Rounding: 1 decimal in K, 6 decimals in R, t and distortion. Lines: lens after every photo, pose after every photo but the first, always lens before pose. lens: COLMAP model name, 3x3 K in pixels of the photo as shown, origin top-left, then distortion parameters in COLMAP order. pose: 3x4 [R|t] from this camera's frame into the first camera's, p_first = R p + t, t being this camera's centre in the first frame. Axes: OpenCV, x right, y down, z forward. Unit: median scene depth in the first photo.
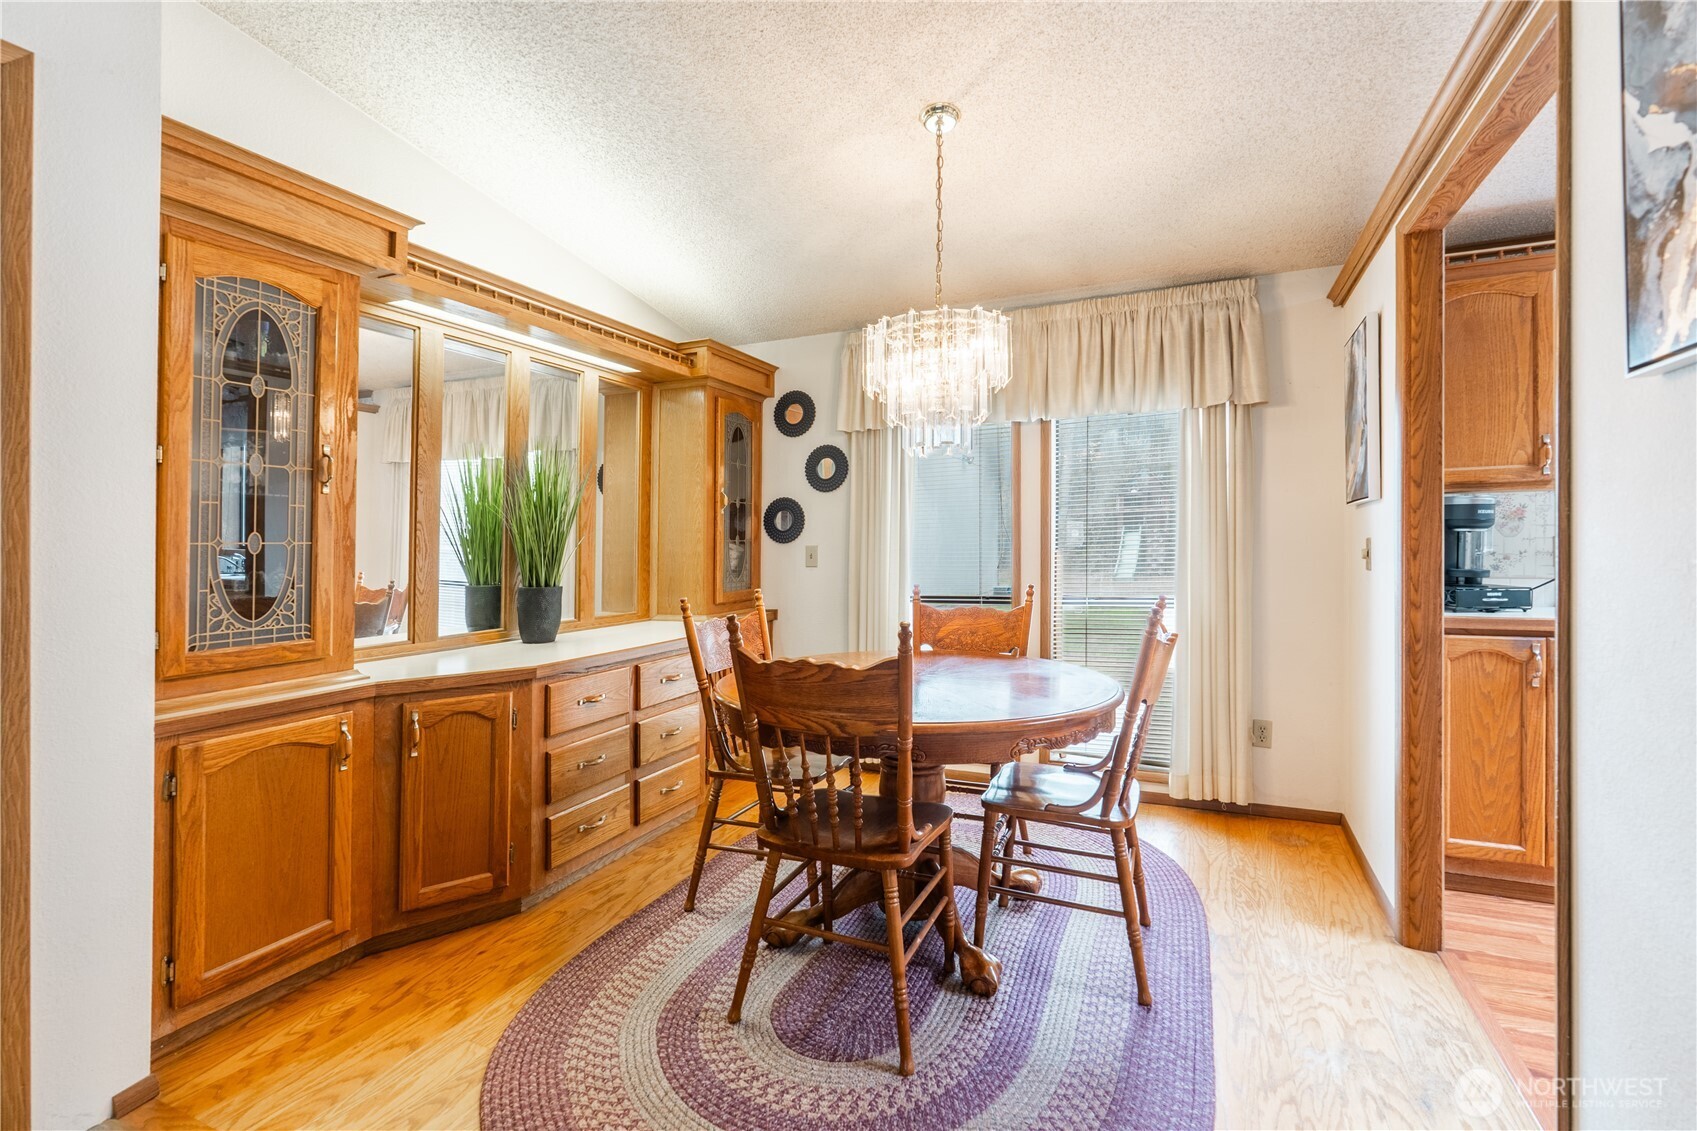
lens RADIAL K [[785.7, 0, 844.0], [0, 785.7, 546.6], [0, 0, 1]] dist [-0.005005, 0.000592]
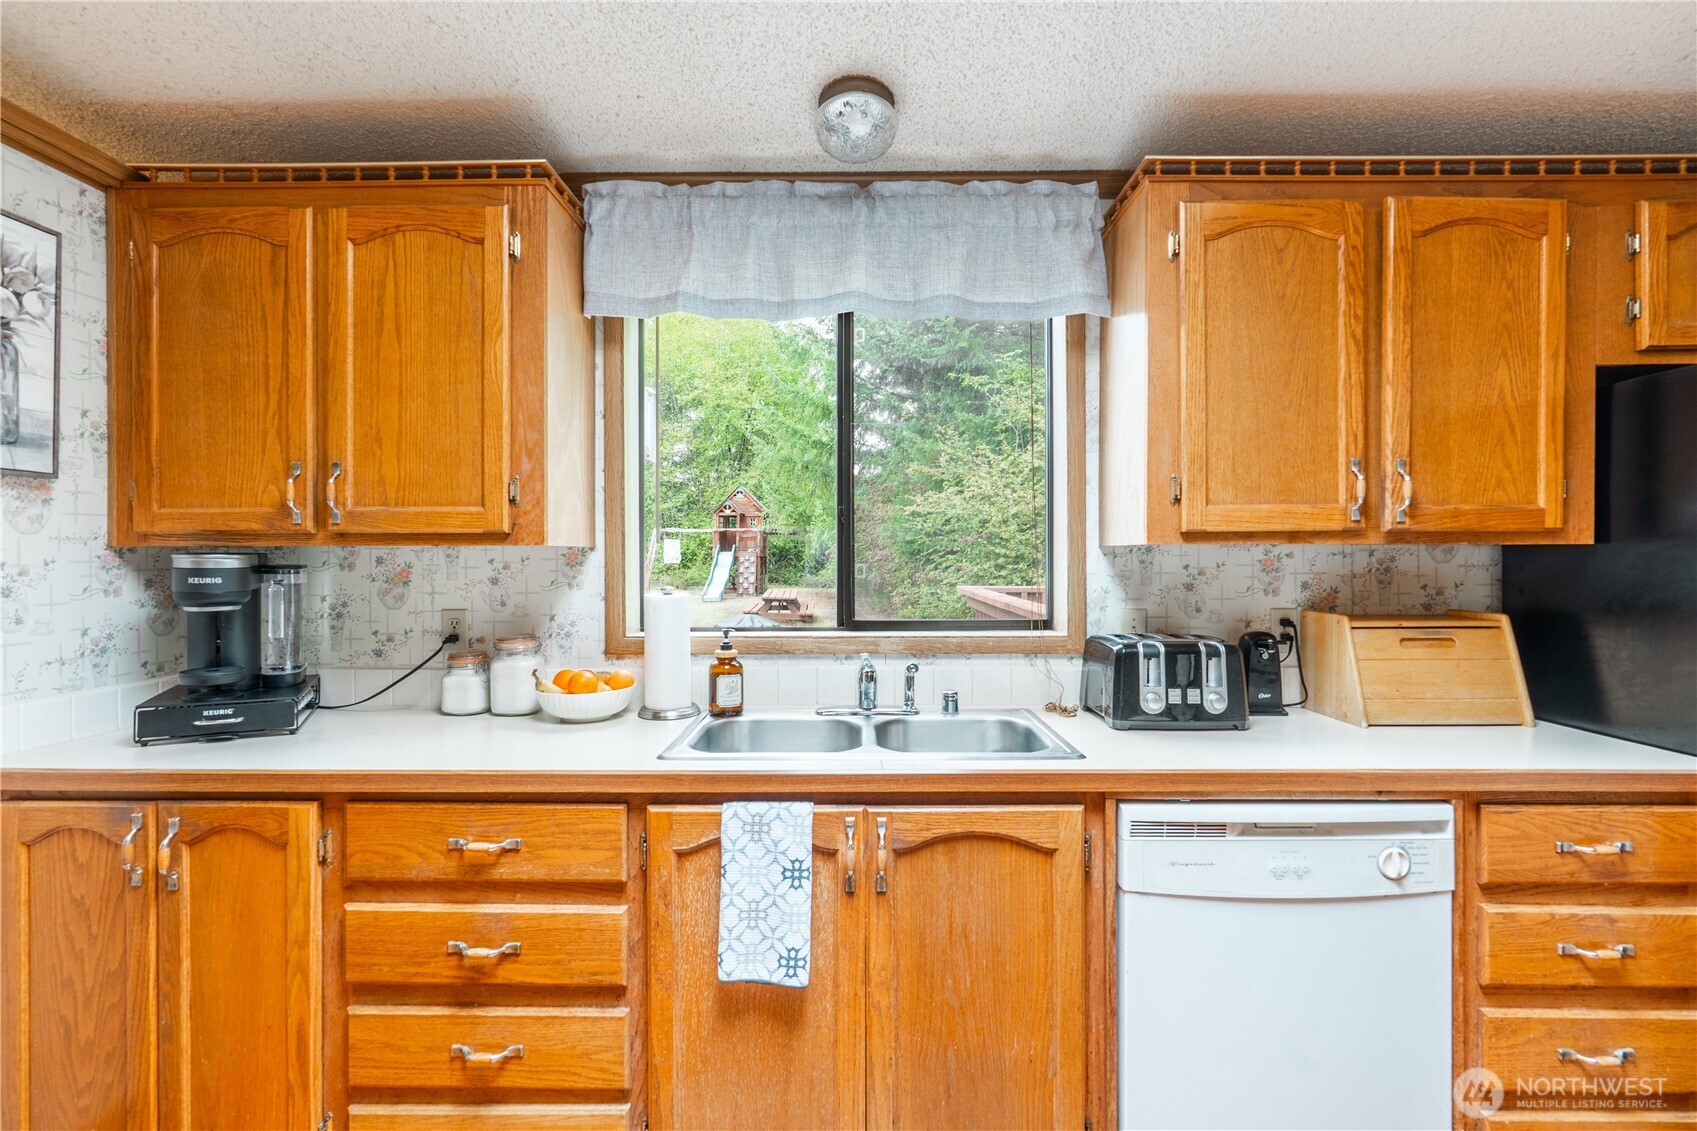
lens RADIAL K [[768.1, 0, 854.0], [0, 768.1, 563.3], [0, 0, 1]] dist [-0.004177, -0.000289]
pose [[0.915379, 0.006756, 0.402536, 1.121493], [-0.008750, 0.999957, 0.003116, -0.069380], [-0.402498, -0.006374, 0.915399, 0.250407]]
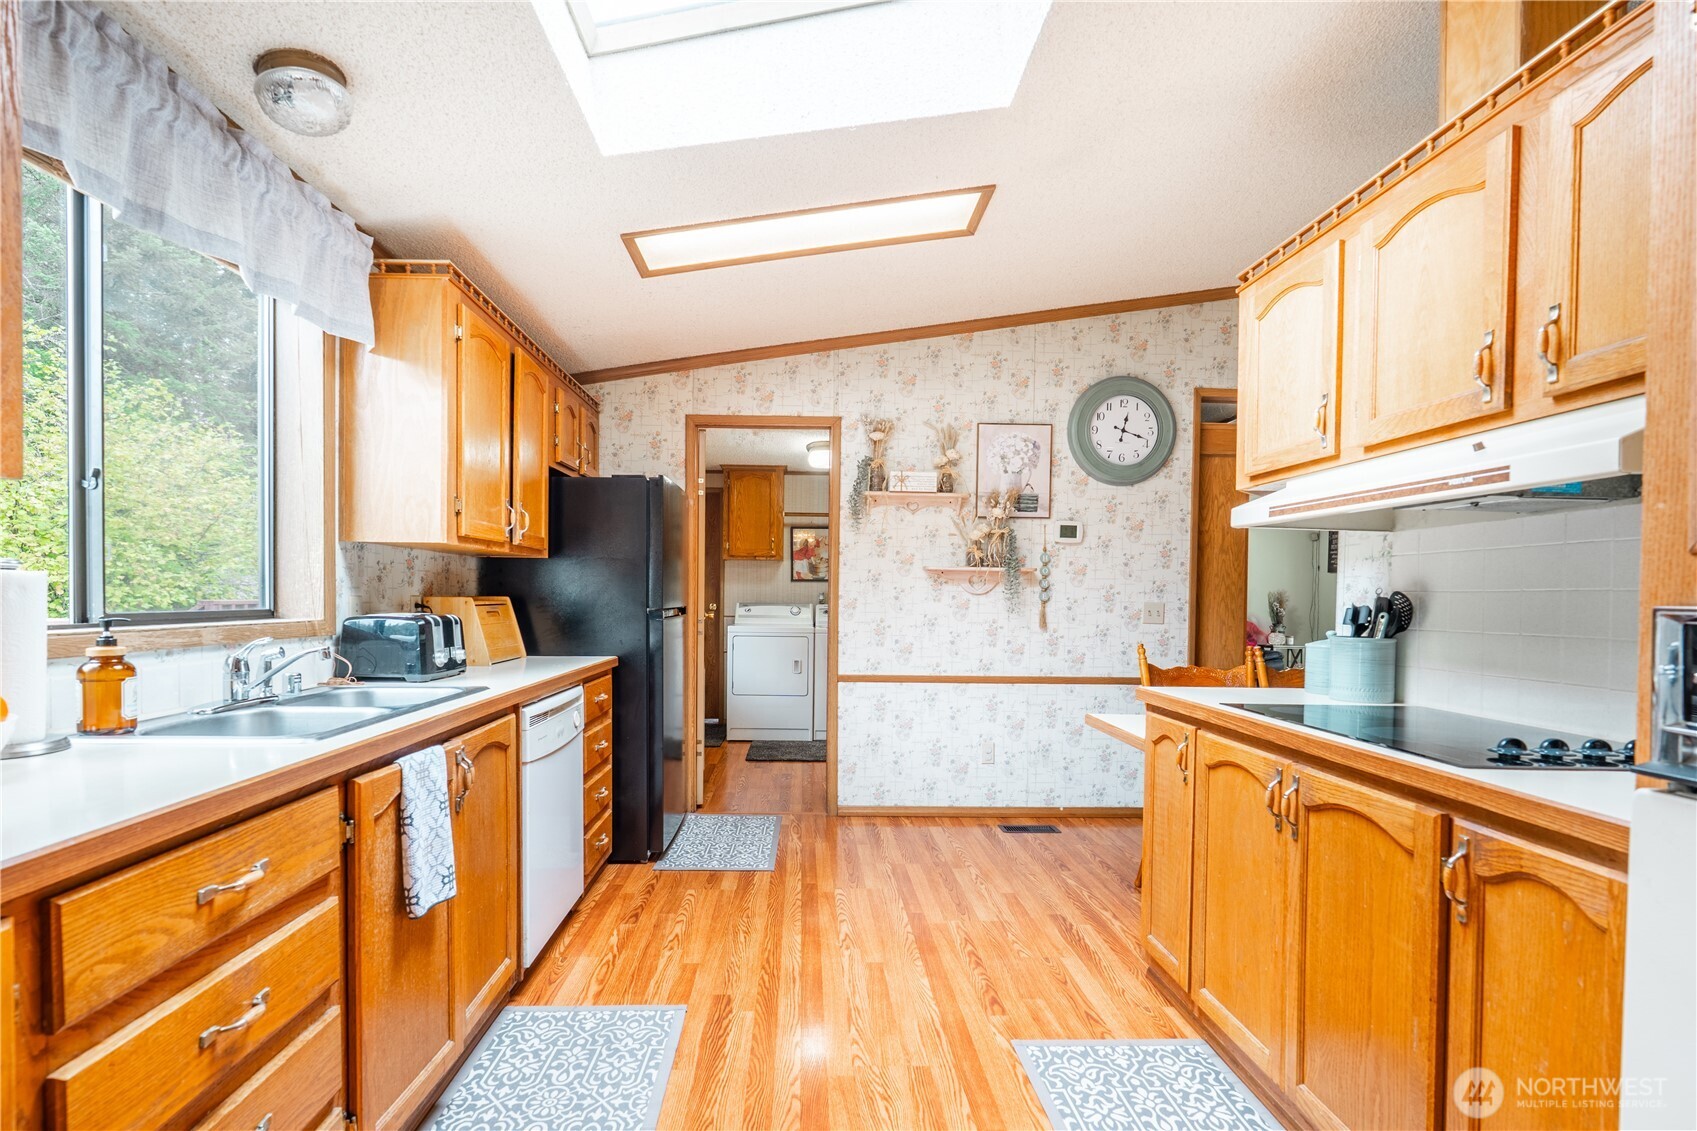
lens RADIAL K [[799.1, 0, 819.4], [0, 799.1, 609.3], [0, 0, 1]] dist [-0.003382, 0.001826]
pose [[-0.431475, -0.009817, 0.902072, 0.557655], [-0.007261, 0.999946, 0.007409, -0.016247], [-0.902096, -0.003353, -0.431523, 0.774519]]
